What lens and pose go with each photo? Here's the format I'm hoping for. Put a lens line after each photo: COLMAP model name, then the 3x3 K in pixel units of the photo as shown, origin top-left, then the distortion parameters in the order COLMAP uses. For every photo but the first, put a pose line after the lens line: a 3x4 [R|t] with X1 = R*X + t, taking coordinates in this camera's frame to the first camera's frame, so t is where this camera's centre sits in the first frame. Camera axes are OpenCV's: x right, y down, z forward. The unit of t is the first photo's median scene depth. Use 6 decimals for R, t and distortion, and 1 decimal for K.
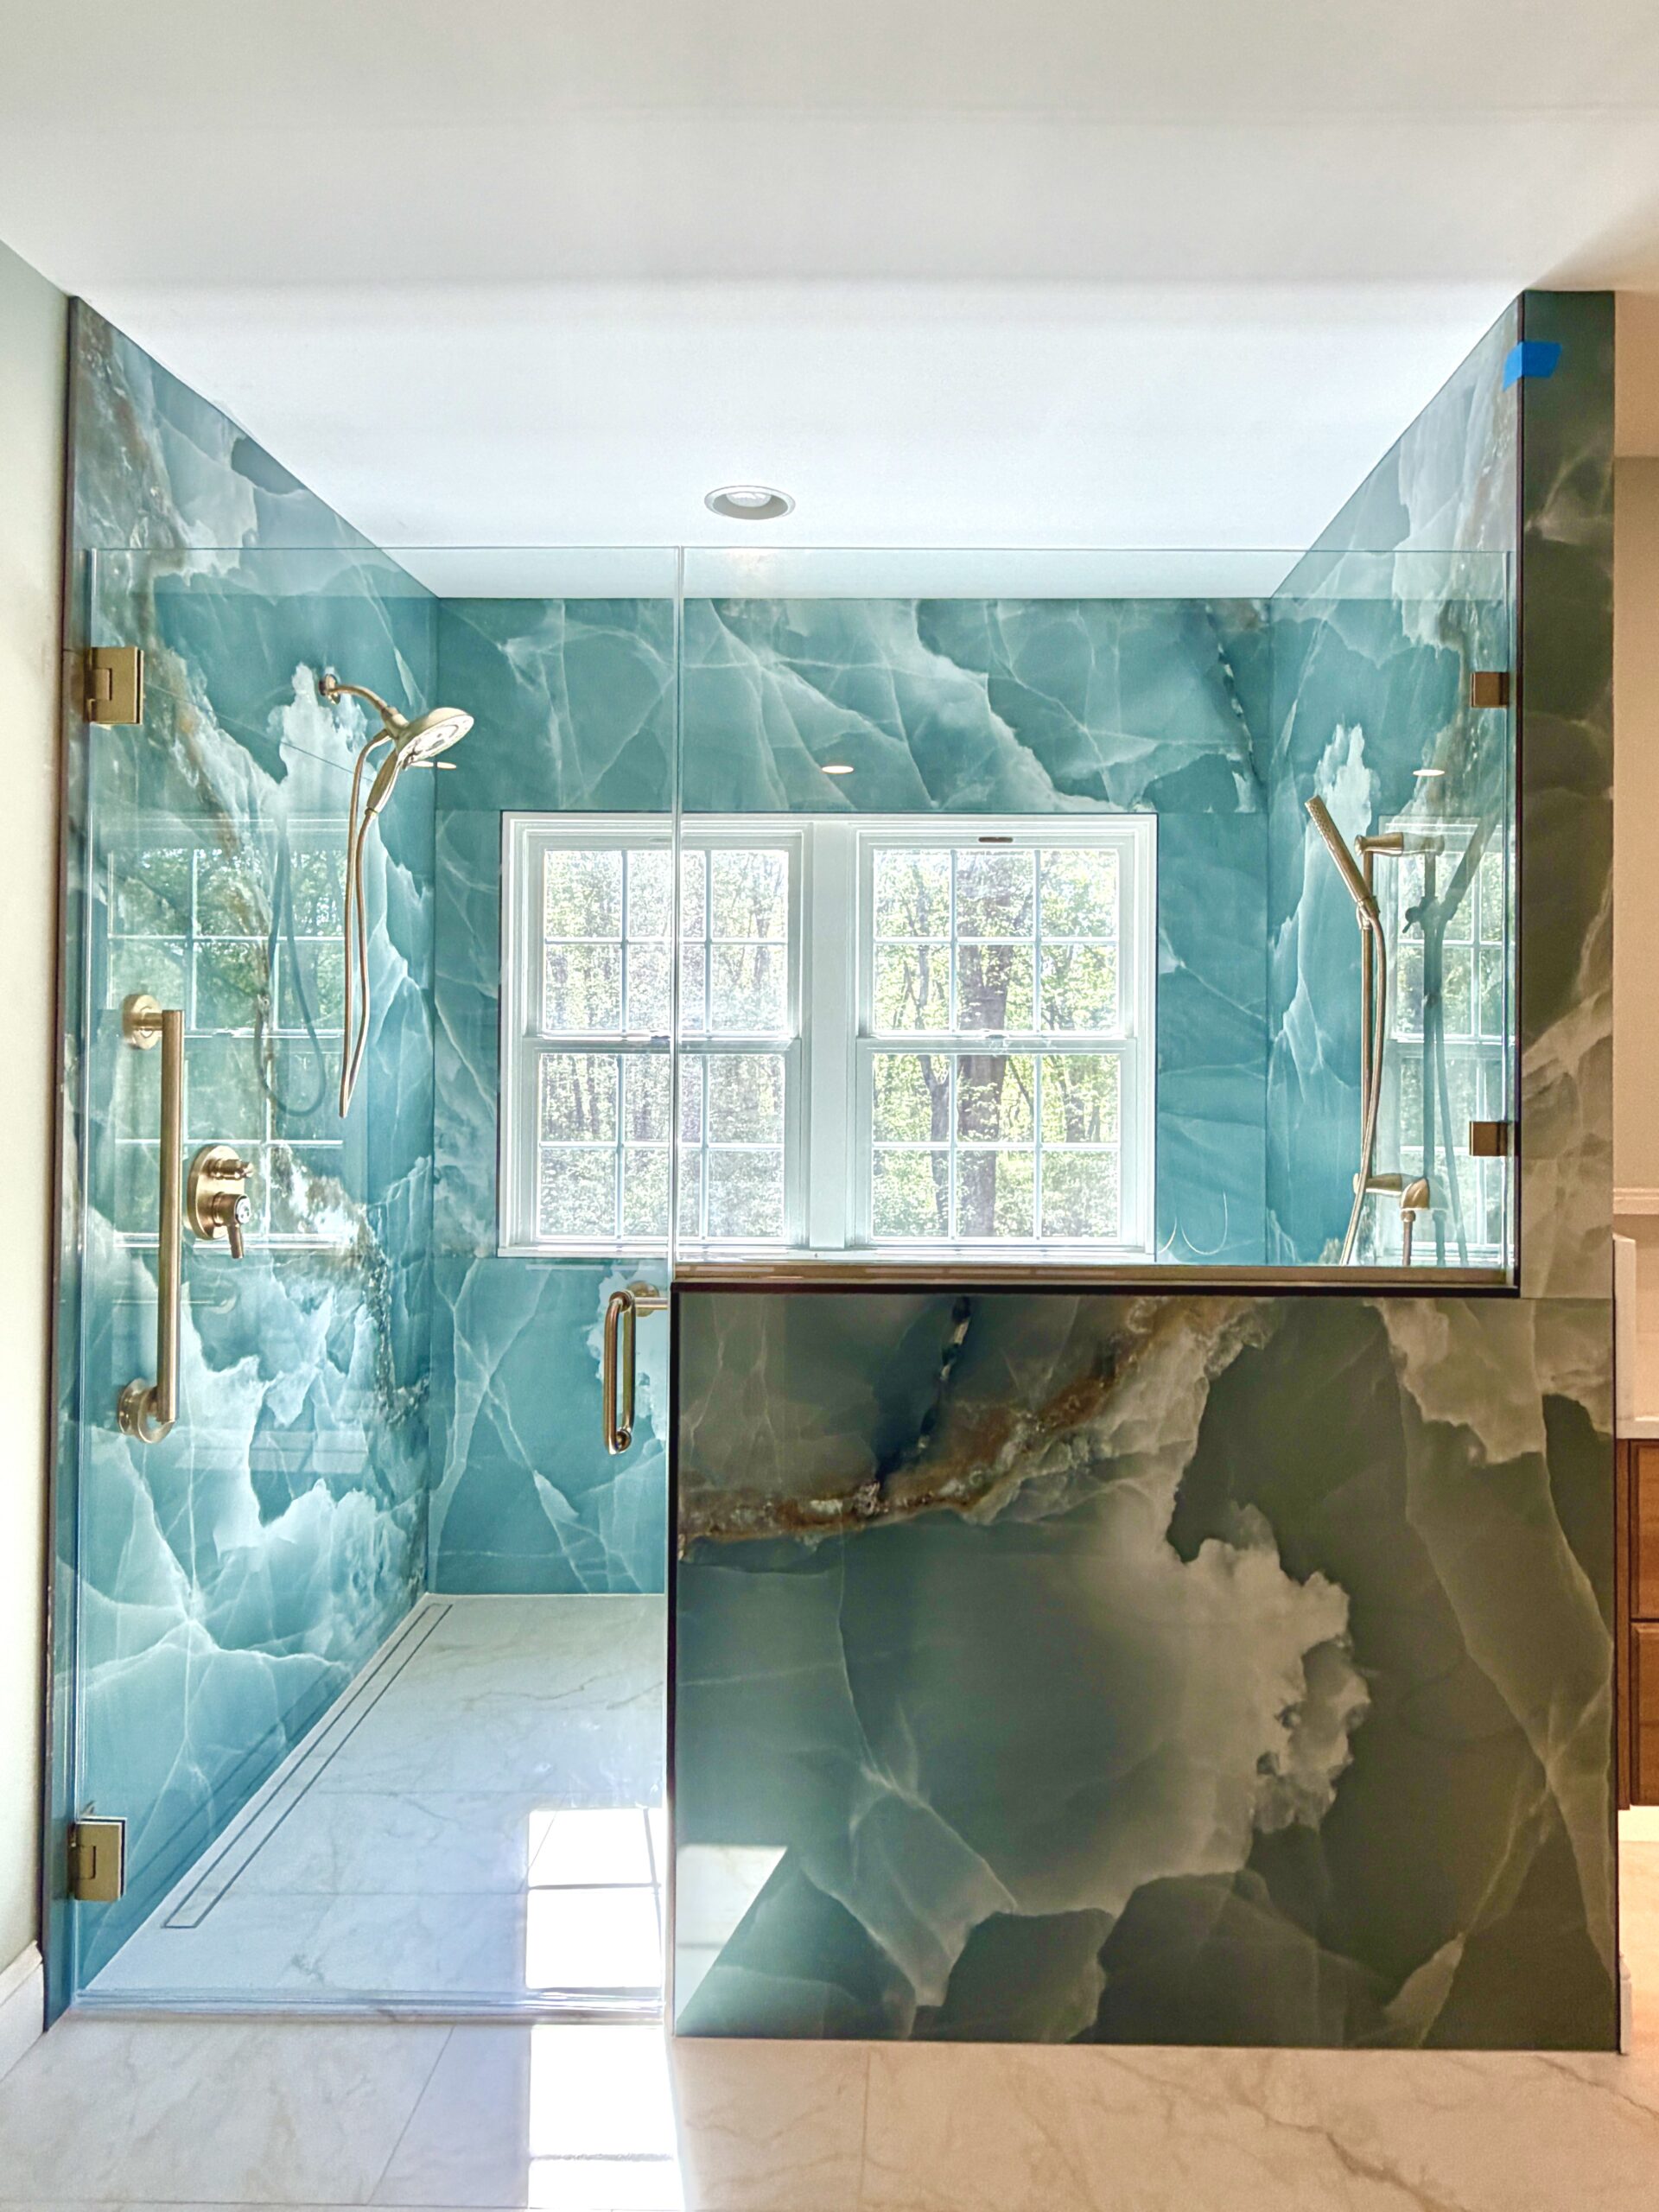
lens RADIAL K [[1365.4, 0, 921.1], [0, 1365.4, 996.0], [0, 0, 1]] dist [0.000722, 0.000282]
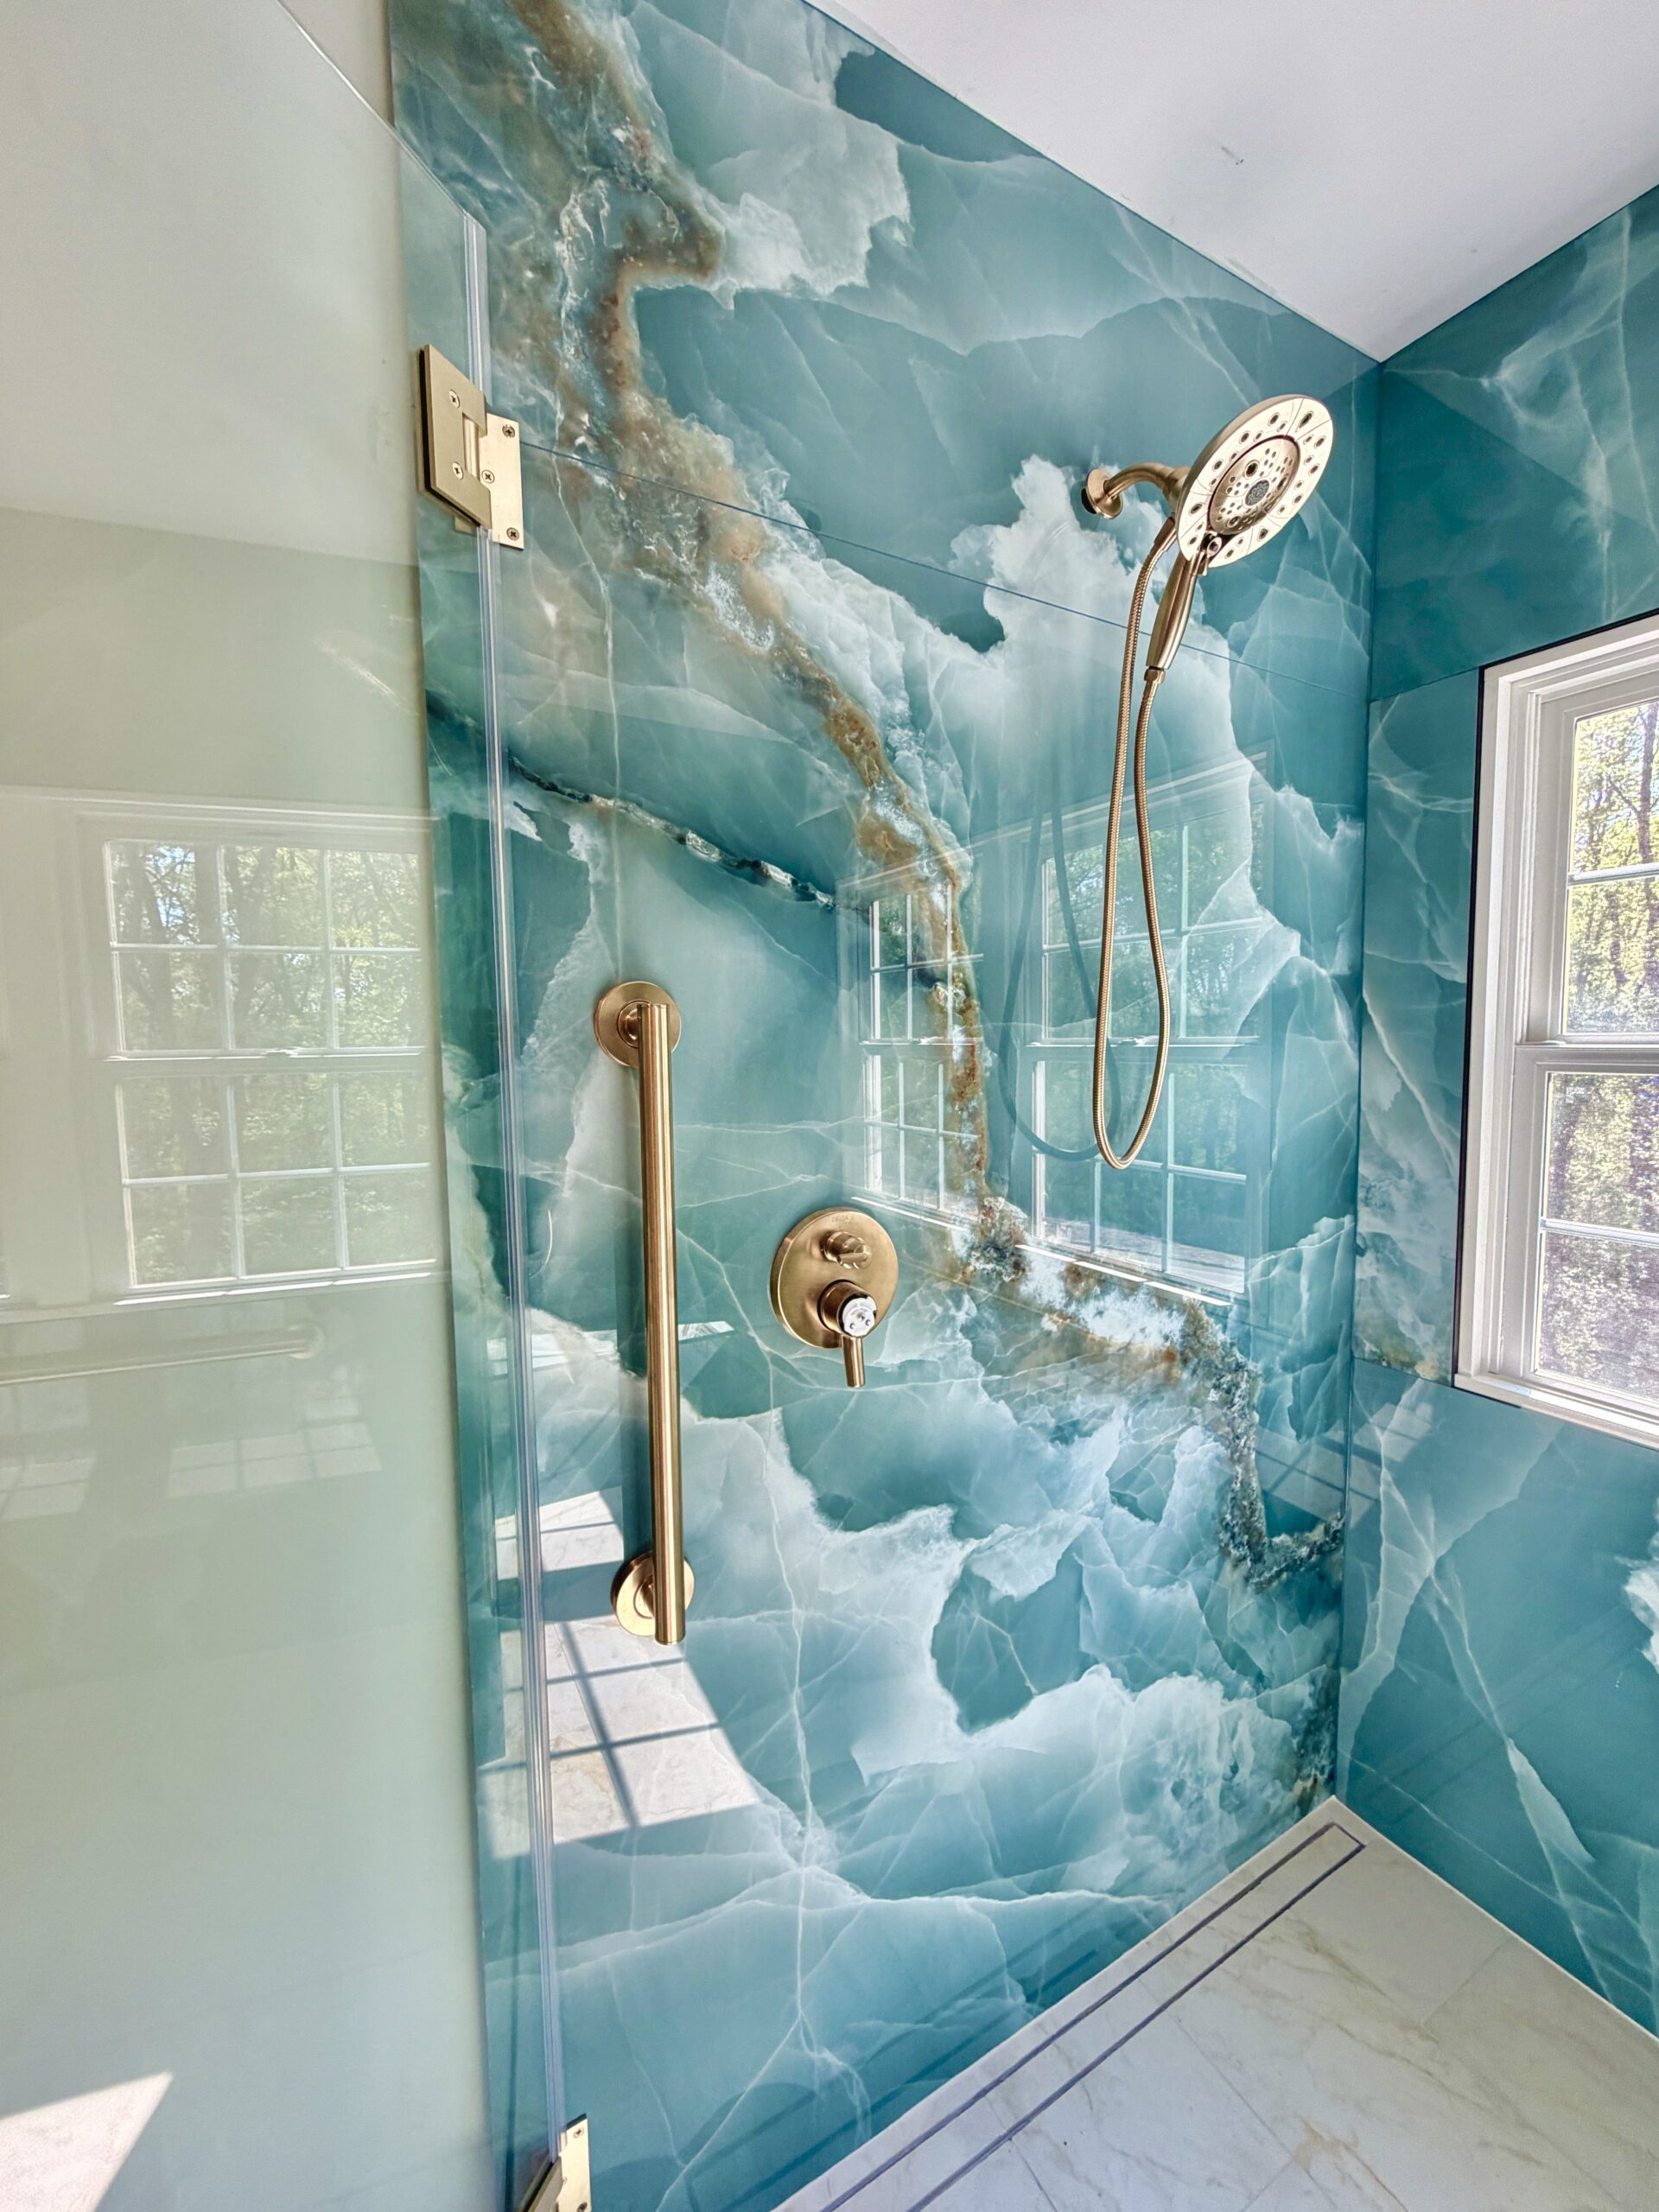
lens RADIAL K [[895.6, 0, 813.3], [0, 895.6, 1107.5], [0, 0, 1]] dist [0.000360, -0.000729]
pose [[0.492755, 0.054912, -0.868434, -0.145300], [0.031341, 0.996239, 0.080777, 0.023844], [0.869603, -0.067021, 0.489181, 0.787917]]
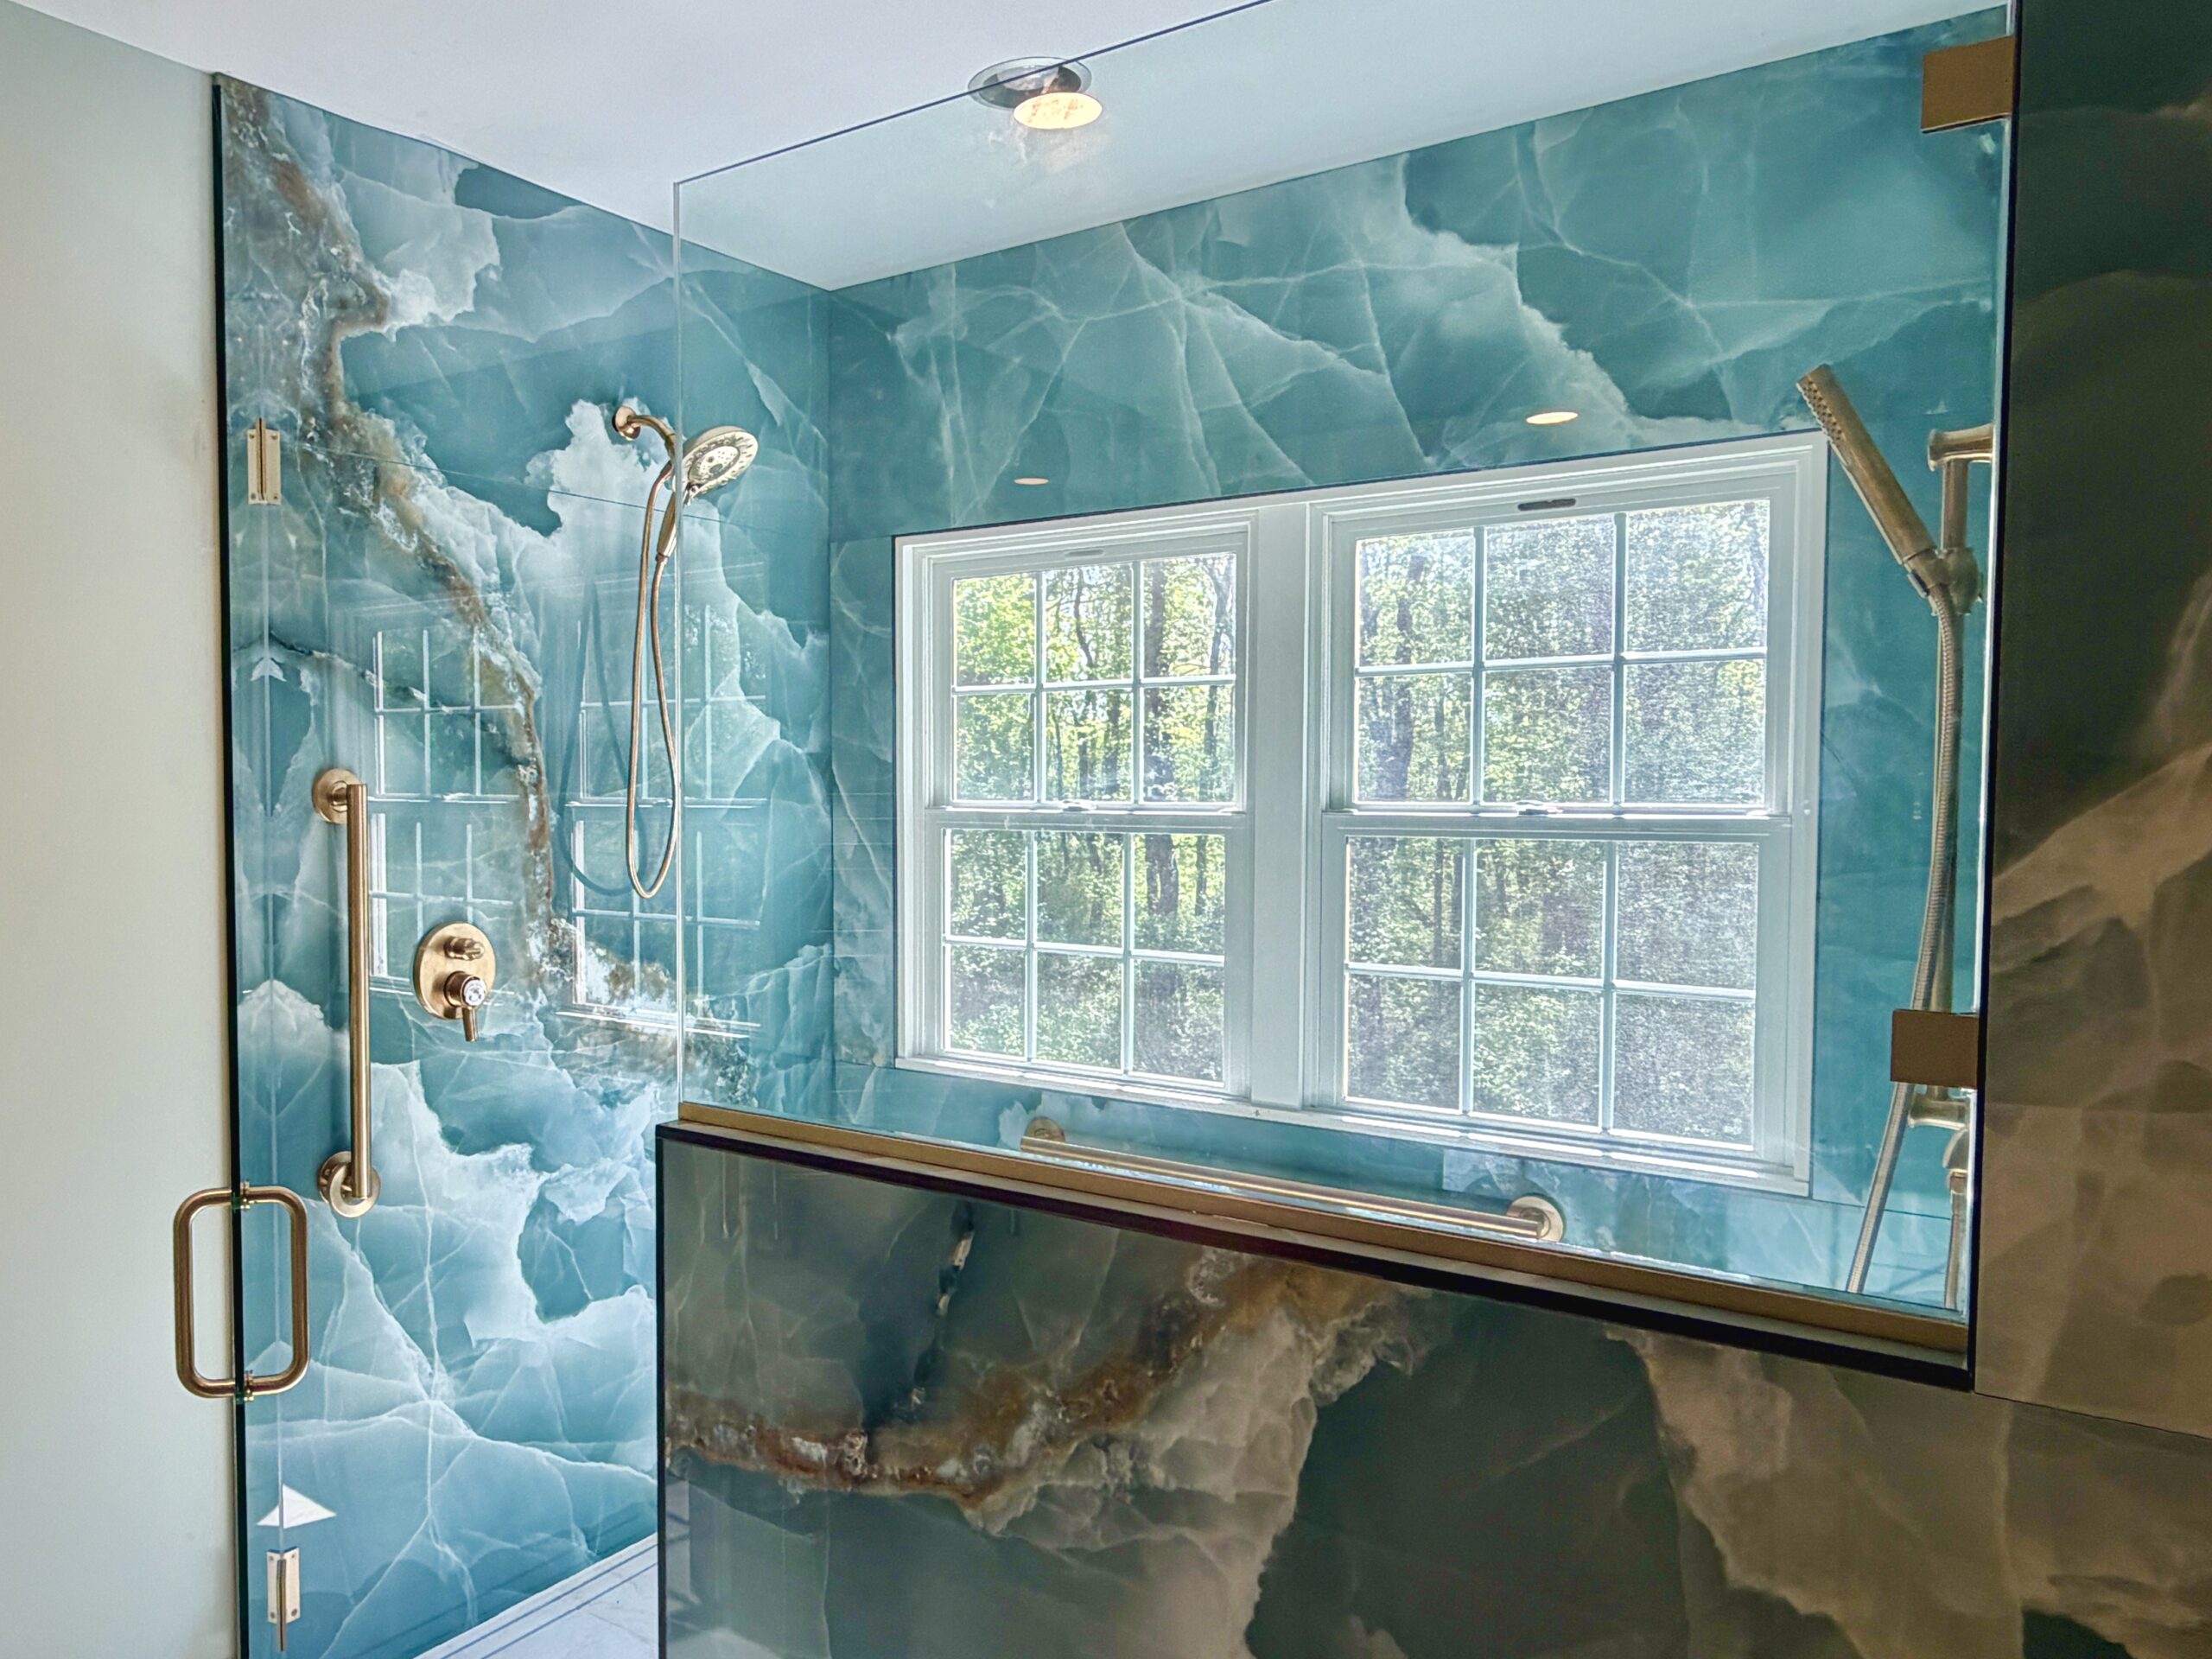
lens RADIAL K [[1626.0, 0, 764.0], [0, 1626.0, 838.4], [0, 0, 1]] dist [0.004663, -0.001425]
pose [[0.776224, 0.018088, -0.630197, 0.380180], [0.017308, 0.998600, 0.049980, -0.004111], [0.630219, -0.049703, 0.774825, 0.253630]]
